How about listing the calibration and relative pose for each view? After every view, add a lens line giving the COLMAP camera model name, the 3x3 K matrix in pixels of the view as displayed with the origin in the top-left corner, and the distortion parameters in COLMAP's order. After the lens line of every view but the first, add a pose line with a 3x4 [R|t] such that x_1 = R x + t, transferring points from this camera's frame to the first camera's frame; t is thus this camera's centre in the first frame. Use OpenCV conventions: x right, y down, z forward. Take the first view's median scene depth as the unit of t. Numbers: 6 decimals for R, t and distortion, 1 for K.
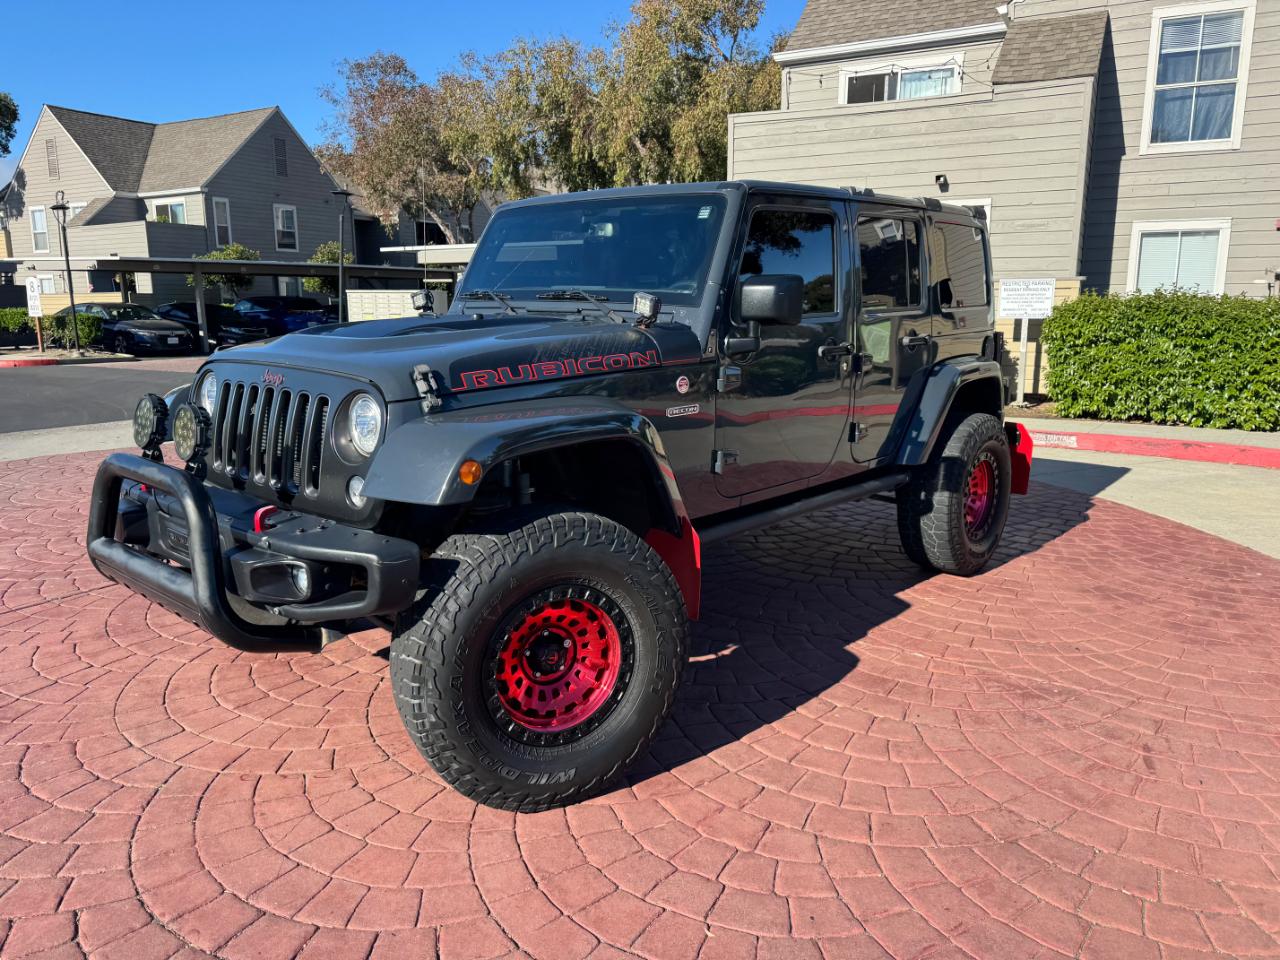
lens RADIAL K [[896.1, 0, 631.8], [0, 896.1, 474.1], [0, 0, 1]] dist [0.027439, -0.032190]
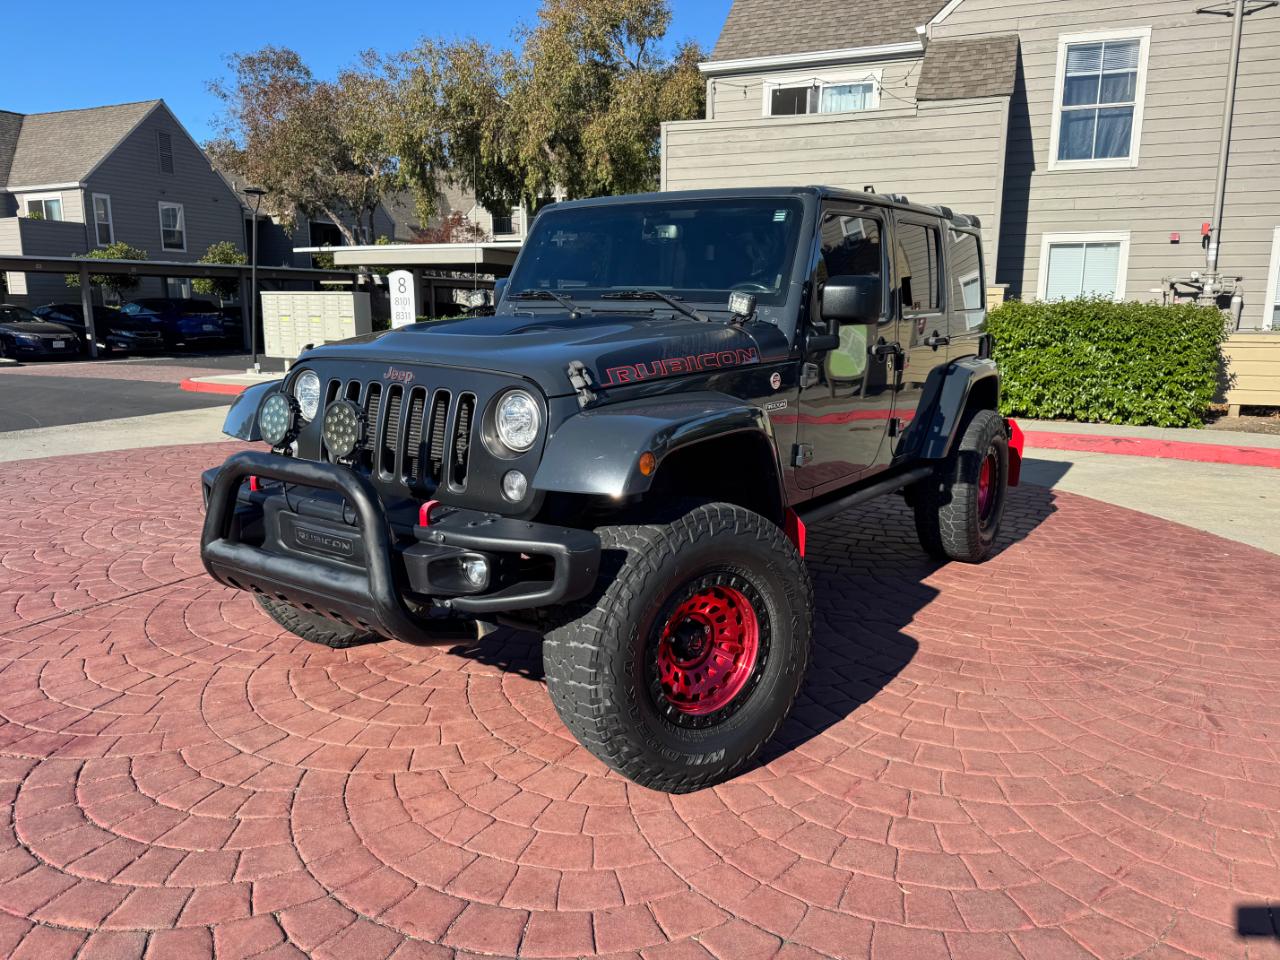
lens RADIAL K [[896.2, 0, 627.2], [0, 896.2, 476.8], [0, 0, 1]] dist [0.027049, -0.033124]
pose [[0.993639, -0.015070, 0.111596, -0.079029], [0.015412, 0.999879, -0.002206, 0.003919], [-0.111549, 0.003912, 0.993751, -0.005085]]
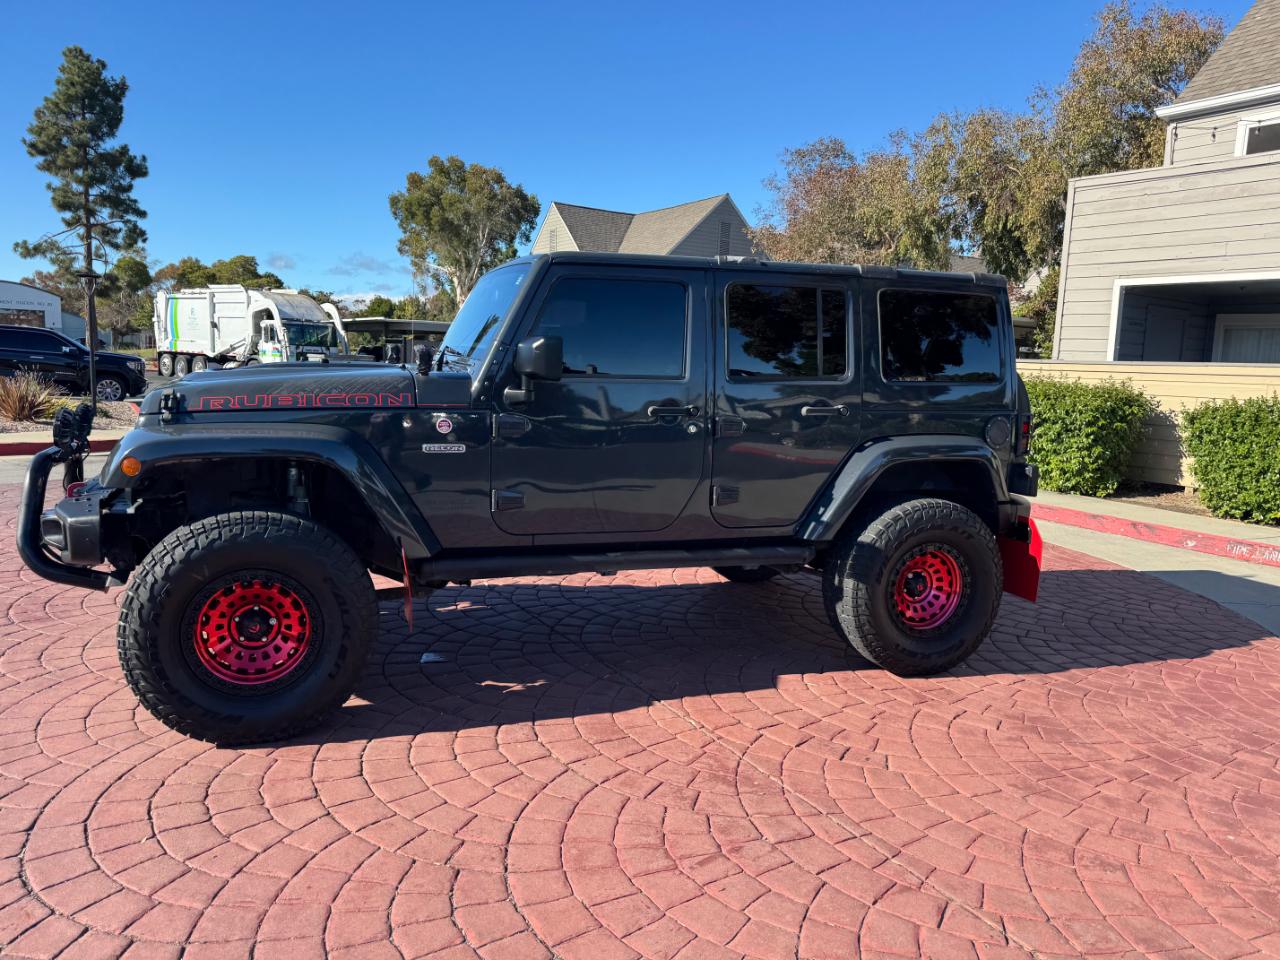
lens RADIAL K [[900.0, 0, 645.5], [0, 900.0, 473.9], [0, 0, 1]] dist [0.025236, -0.027721]
pose [[0.883202, 0.093084, -0.459662, 0.278145], [-0.128960, 0.990526, -0.047199, -0.005896], [0.450914, 0.100964, 0.886839, 0.032906]]
